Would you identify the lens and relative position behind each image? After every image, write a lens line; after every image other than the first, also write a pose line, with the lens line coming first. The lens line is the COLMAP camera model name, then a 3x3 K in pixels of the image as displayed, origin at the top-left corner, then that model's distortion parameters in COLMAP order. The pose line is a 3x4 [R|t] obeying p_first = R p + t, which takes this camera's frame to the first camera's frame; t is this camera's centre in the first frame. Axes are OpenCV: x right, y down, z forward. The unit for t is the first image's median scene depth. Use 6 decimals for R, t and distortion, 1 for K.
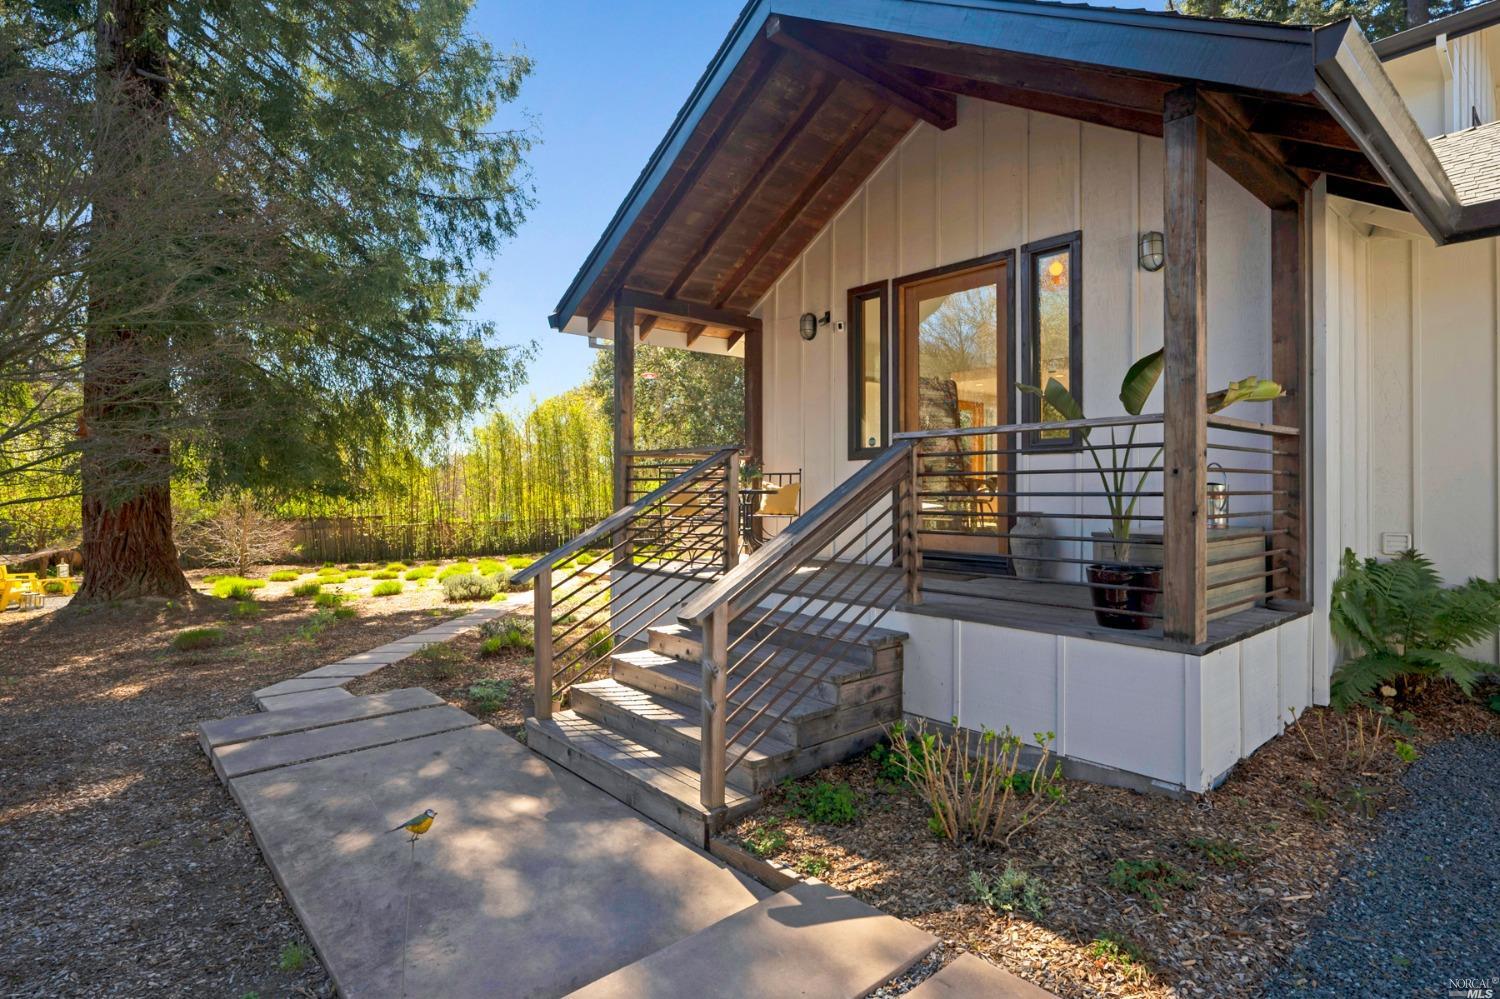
lens RADIAL K [[758.9, 0, 750.0], [0, 758.9, 499.5], [0, 0, 1]] dist [0.004573, 0.000228]
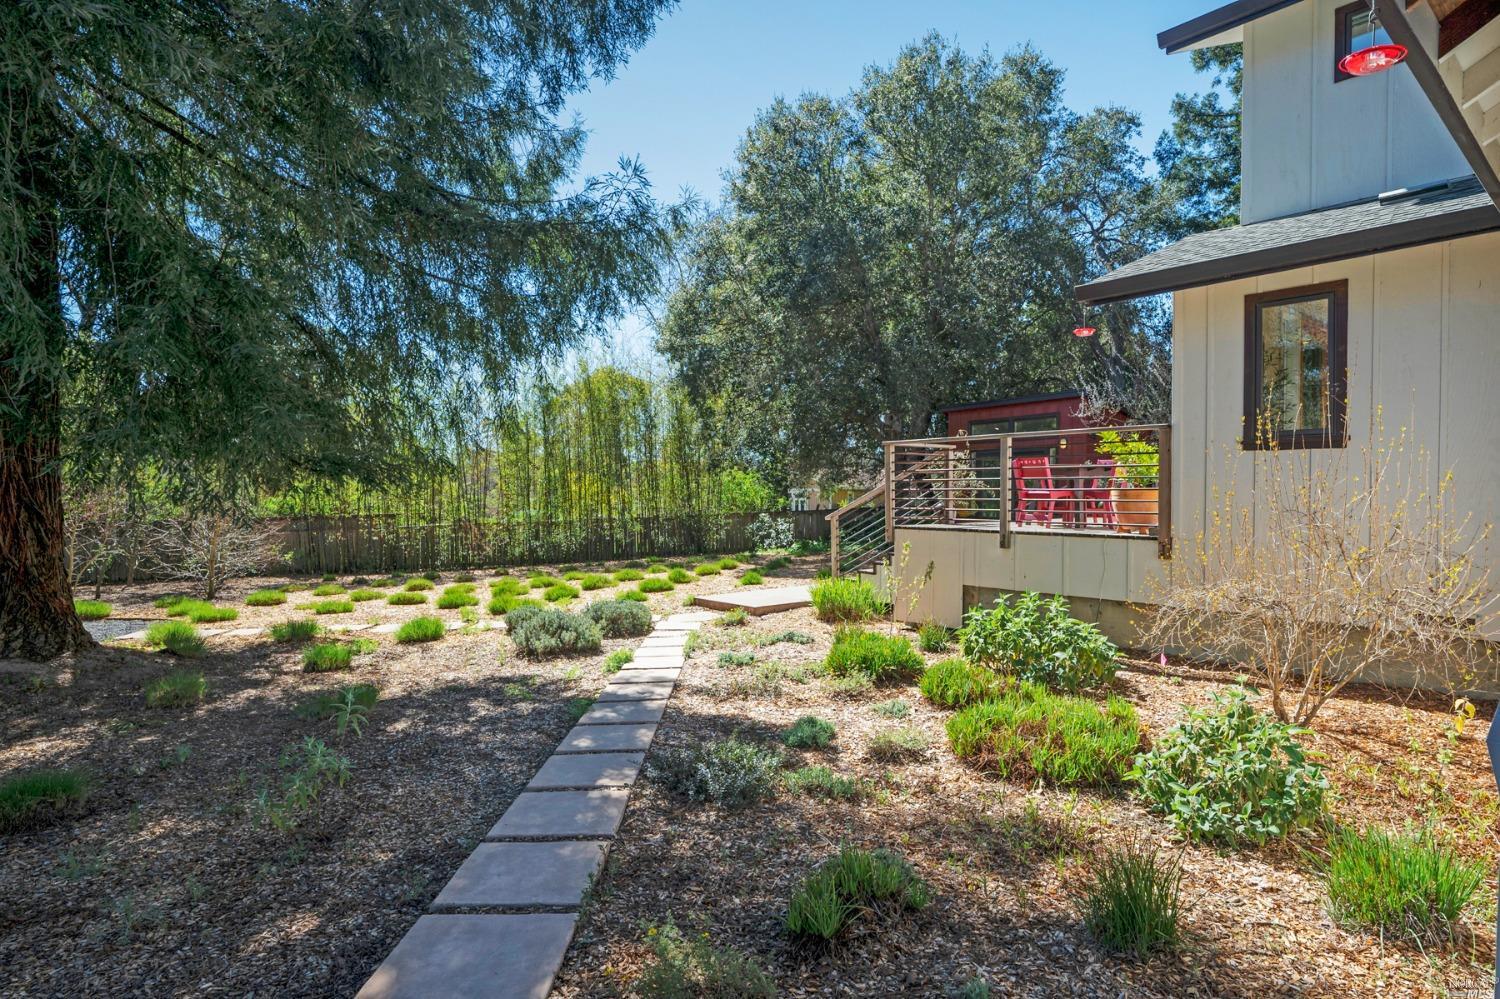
lens RADIAL K [[783.0, 0, 750.0], [0, 783.0, 499.5], [0, 0, 1]] dist [-0.002529, -0.000756]
pose [[0.999912, 0.003017, -0.012914, -0.413582], [-0.003000, 0.999995, 0.001372, 0.015834], [0.012918, -0.001333, 0.999916, 0.750070]]
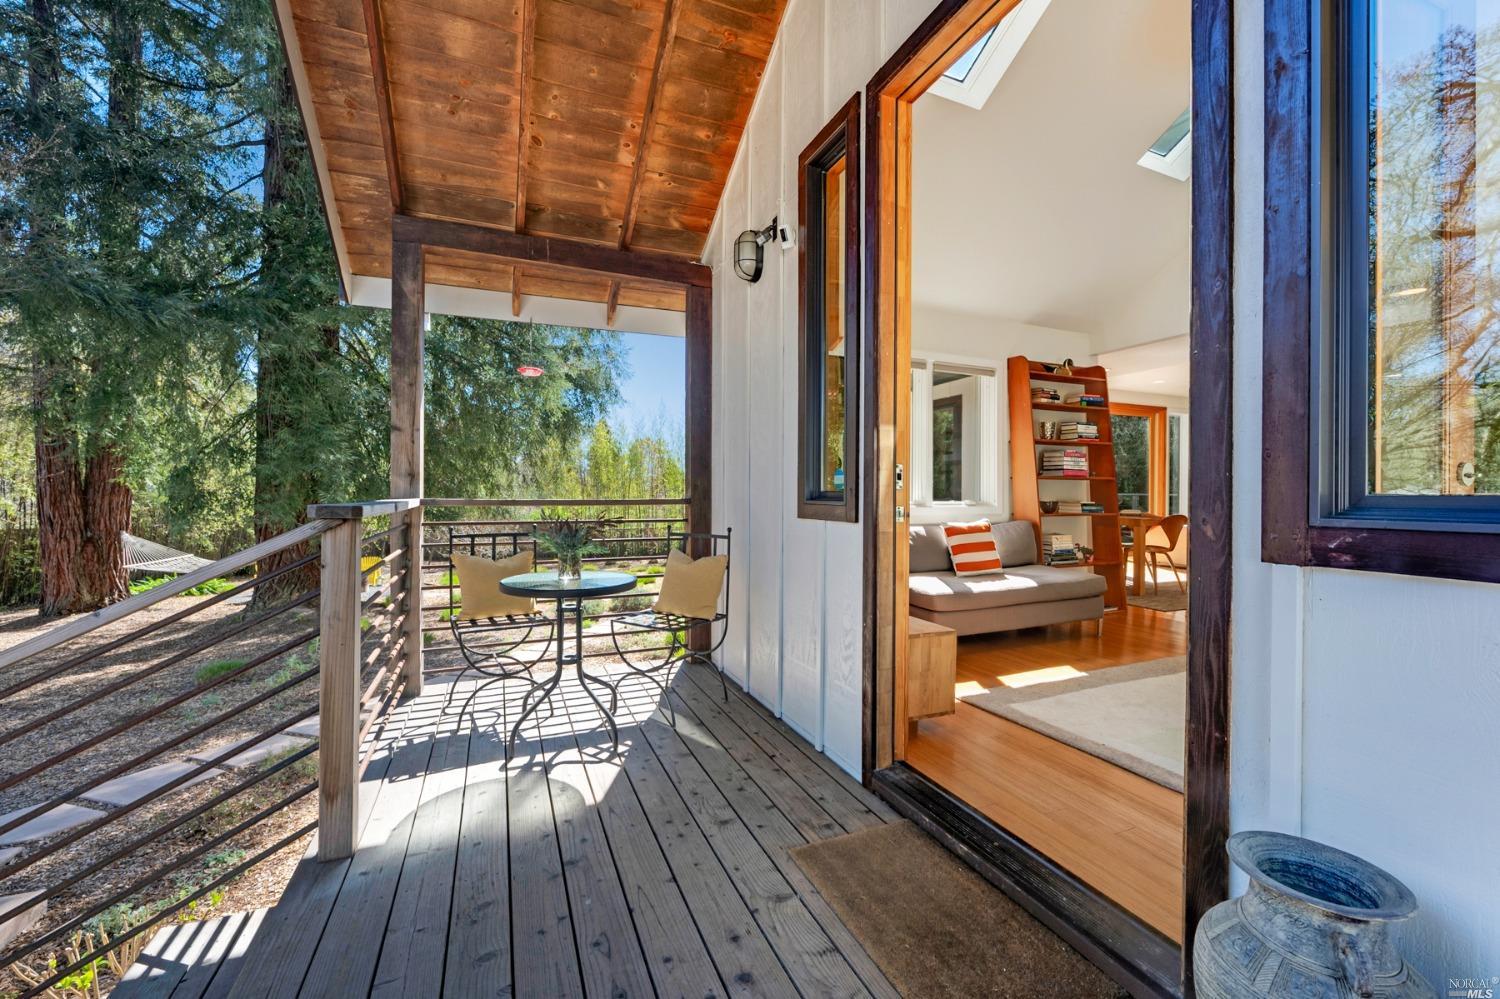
lens RADIAL K [[600.0, 0, 751.1], [0, 600.0, 492.1], [0, 0, 1]] dist [-0.002715, -0.000370]
pose [[0.949098, 0.003036, -0.314965, 0.236803], [-0.007112, 0.999905, -0.011793, -0.067819], [0.314900, 0.013433, 0.949030, 0.692093]]
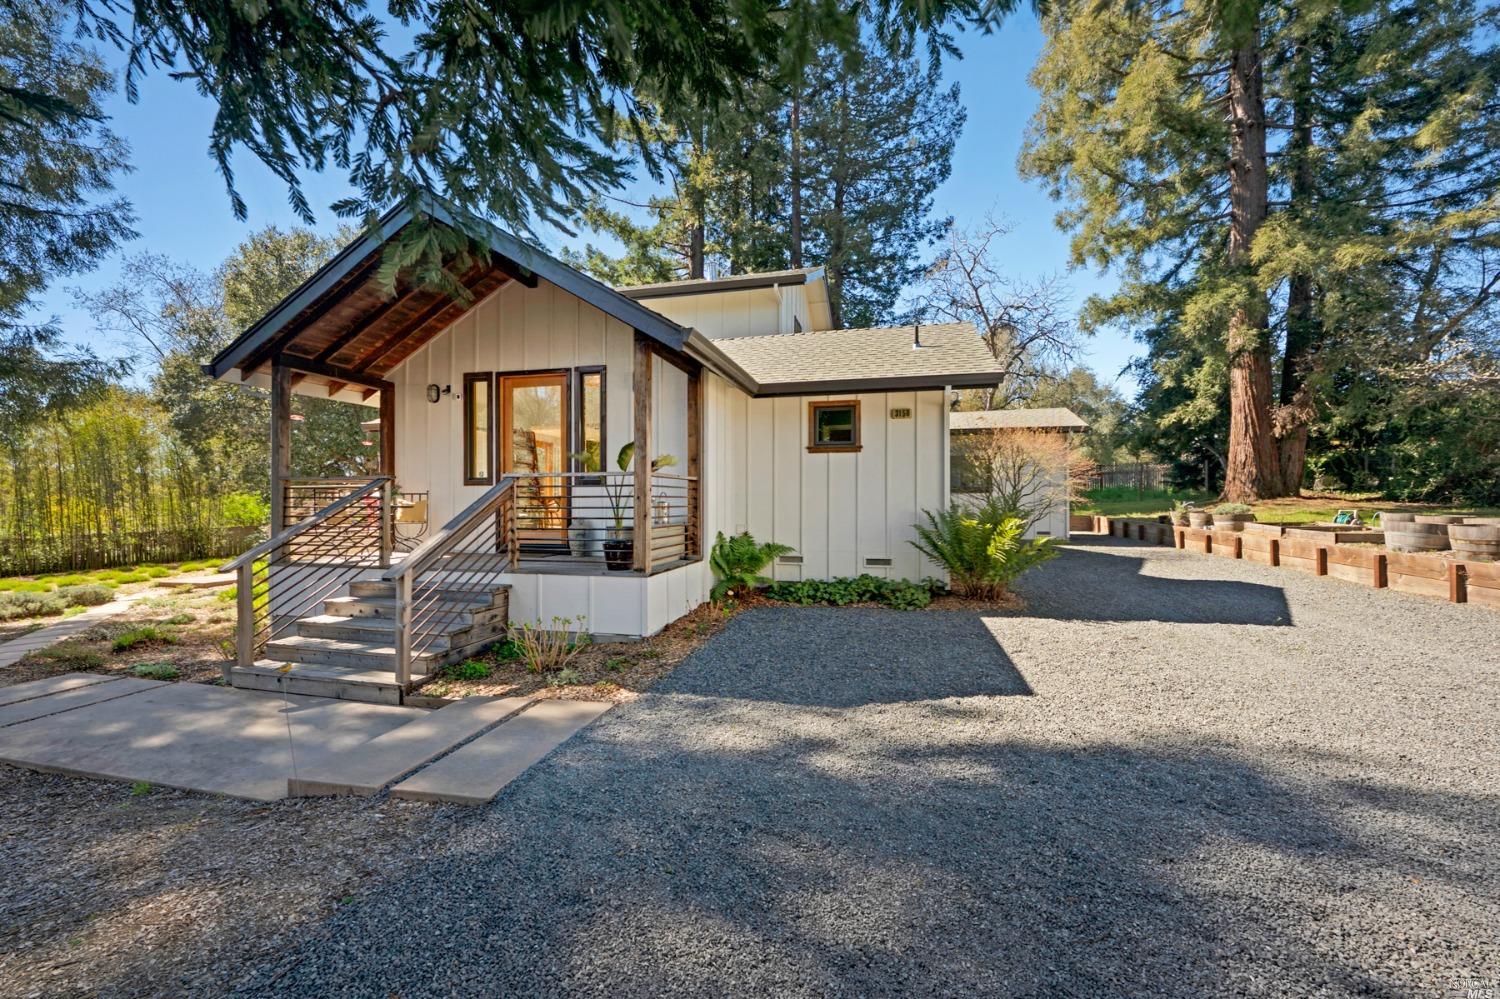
lens RADIAL K [[600.0, 0, 751.1], [0, 600.0, 492.1], [0, 0, 1]] dist [-0.002715, -0.000370]
pose [[0.815353, 0.008480, 0.578902, -0.104984], [0.008434, 0.999613, -0.026522, -0.001763], [-0.578902, 0.026507, 0.814966, -0.338133]]
